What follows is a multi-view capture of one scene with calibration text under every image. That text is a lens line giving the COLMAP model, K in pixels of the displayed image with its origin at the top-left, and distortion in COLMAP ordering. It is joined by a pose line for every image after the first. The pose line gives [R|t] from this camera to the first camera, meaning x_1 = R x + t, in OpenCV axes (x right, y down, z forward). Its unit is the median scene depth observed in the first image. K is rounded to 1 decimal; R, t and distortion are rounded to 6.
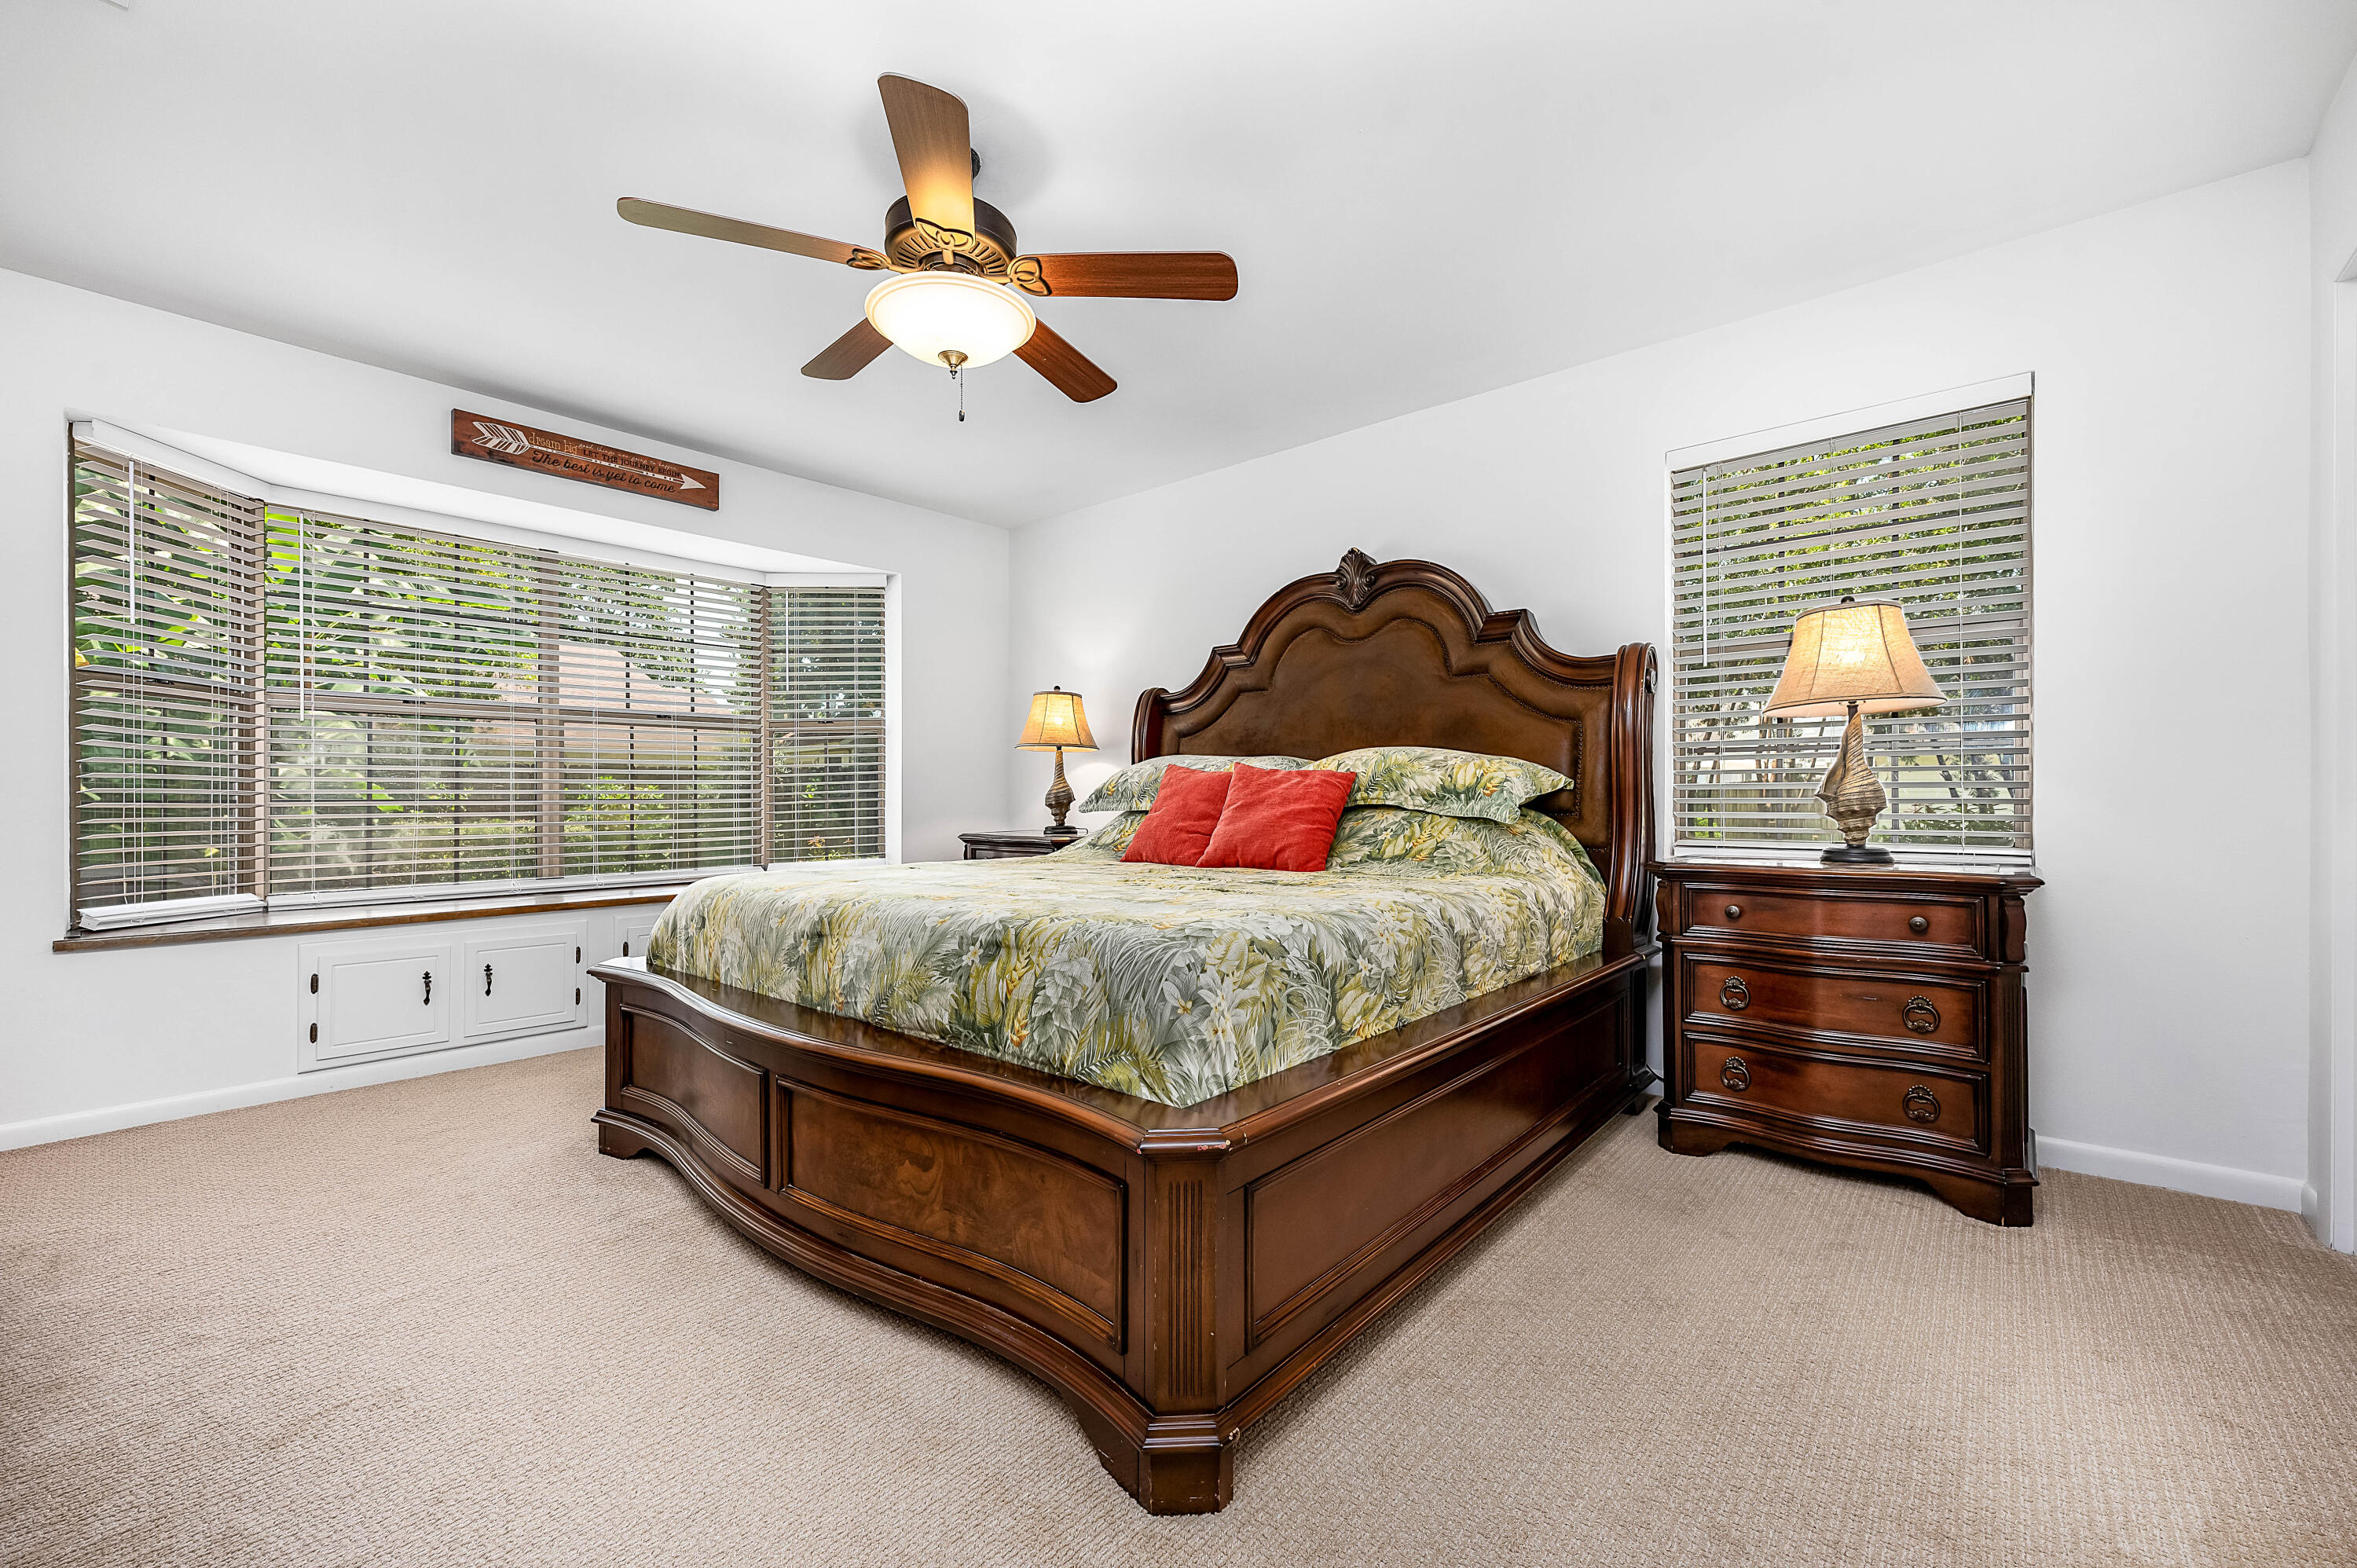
lens RADIAL K [[934.0, 0, 1184.8], [0, 934.0, 794.1], [0, 0, 1]] dist [-0.003373, -0.000108]
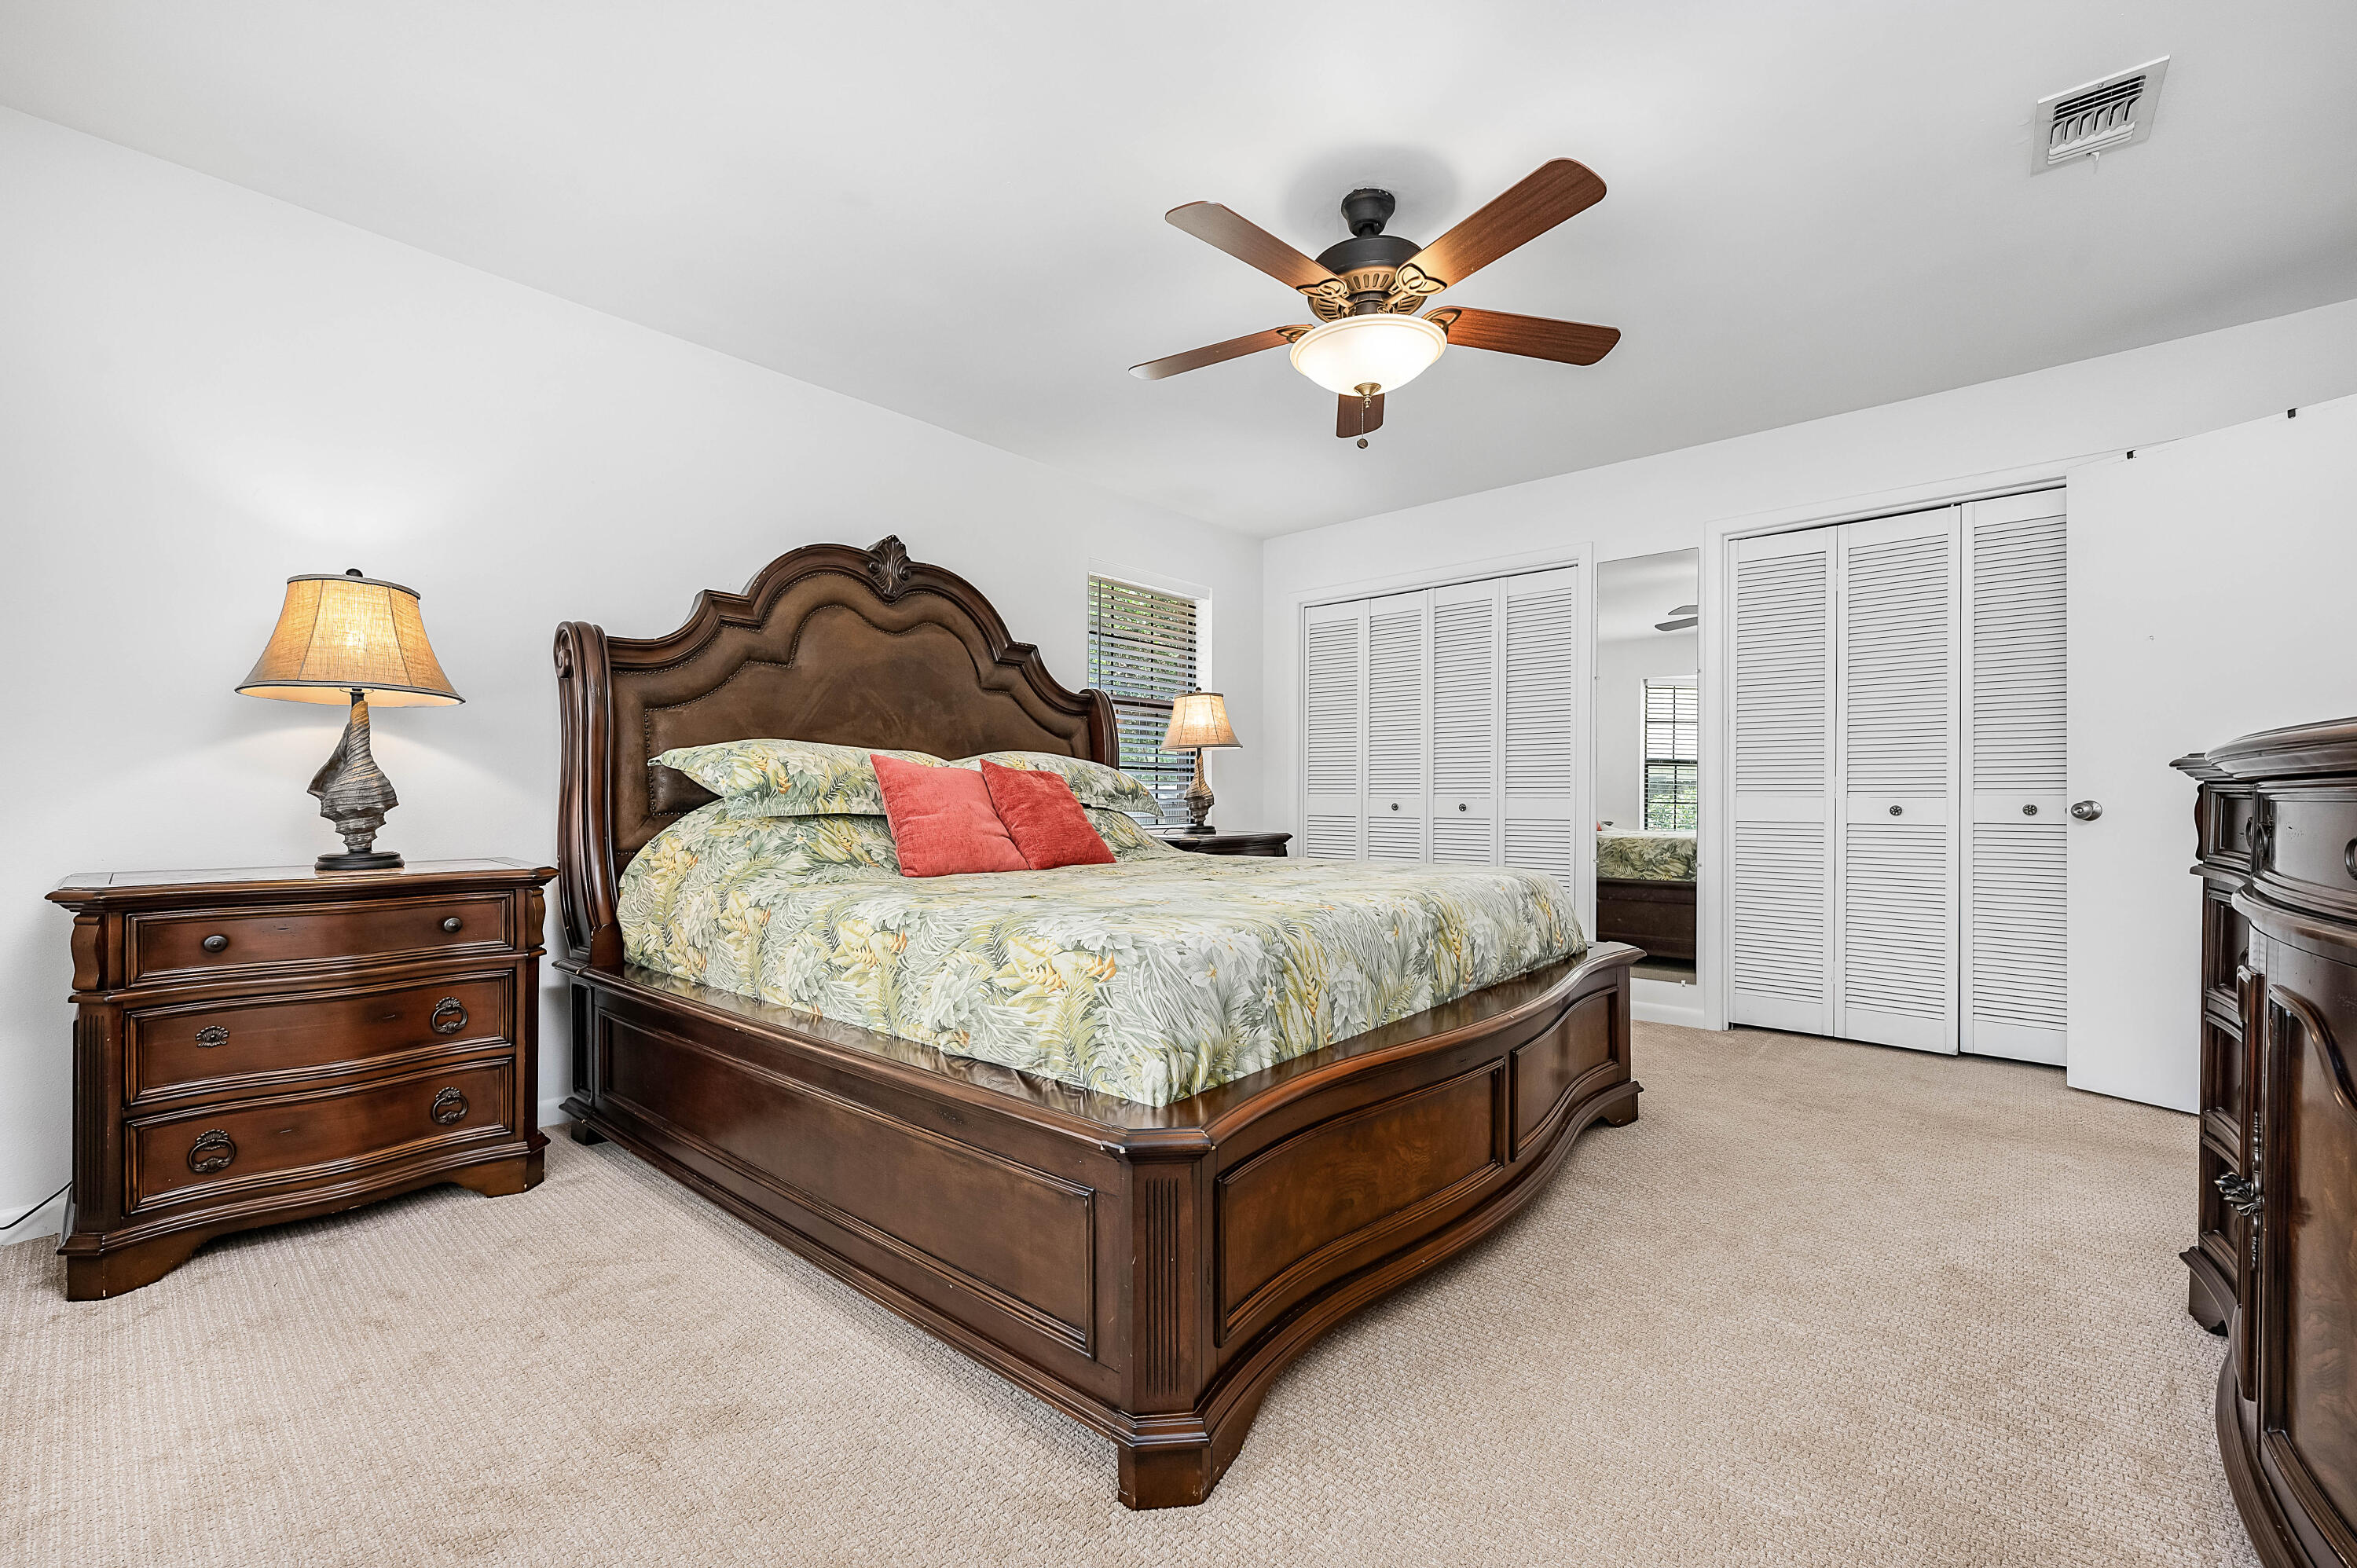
lens RADIAL K [[978.6, 0, 1178.5], [0, 978.6, 784.0], [0, 0, 1]] dist [0.004592, 0.000381]
pose [[0.008293, 0.015188, 0.999850, -0.266622], [-0.006930, 0.999862, -0.015131, 0.001122], [-0.999942, -0.006803, 0.008397, 0.229922]]
